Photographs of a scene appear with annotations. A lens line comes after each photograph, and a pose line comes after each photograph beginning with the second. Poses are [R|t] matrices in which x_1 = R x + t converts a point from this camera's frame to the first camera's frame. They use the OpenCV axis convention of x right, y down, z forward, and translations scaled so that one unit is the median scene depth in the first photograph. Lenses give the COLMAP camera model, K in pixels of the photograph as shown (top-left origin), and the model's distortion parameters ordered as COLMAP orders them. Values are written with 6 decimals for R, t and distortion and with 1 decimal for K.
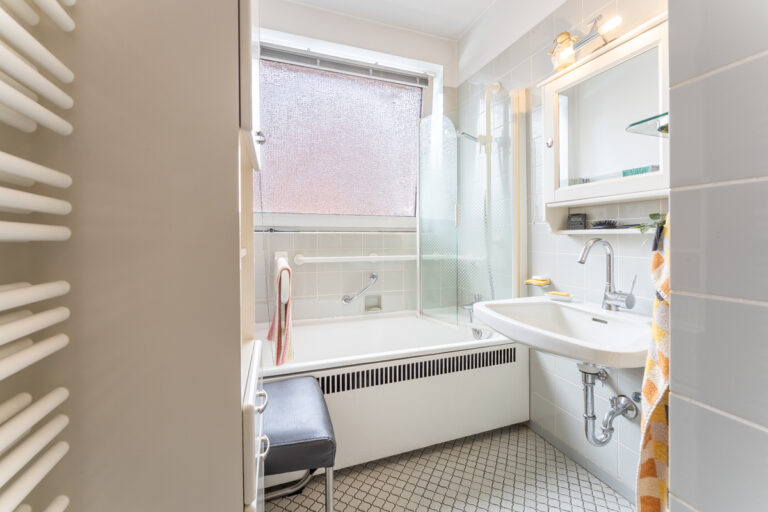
lens RADIAL K [[318.1, 0, 385.6], [0, 318.1, 238.1], [0, 0, 1]] dist [0.002764, -0.000108]
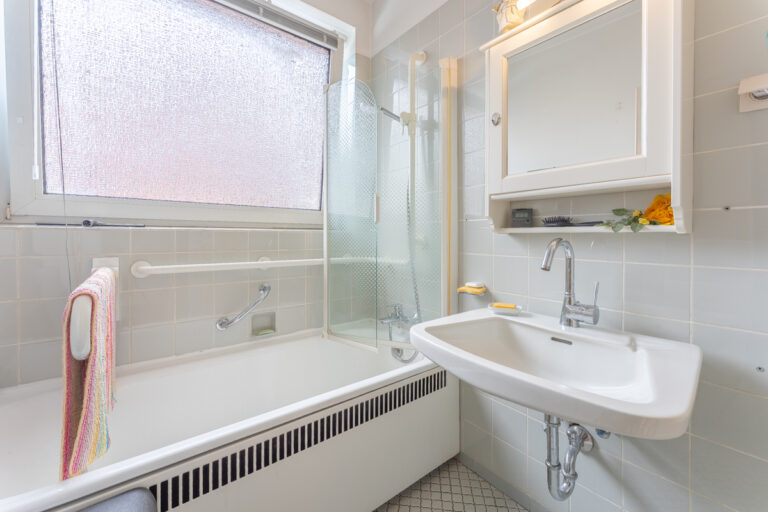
lens RADIAL K [[318.1, 0, 385.6], [0, 318.1, 238.1], [0, 0, 1]] dist [0.002764, -0.000108]
pose [[0.951268, 0.002268, 0.308357, 0.001817], [-0.003556, 0.999987, 0.003614, -0.000568], [-0.308345, -0.004534, 0.951264, 0.264395]]
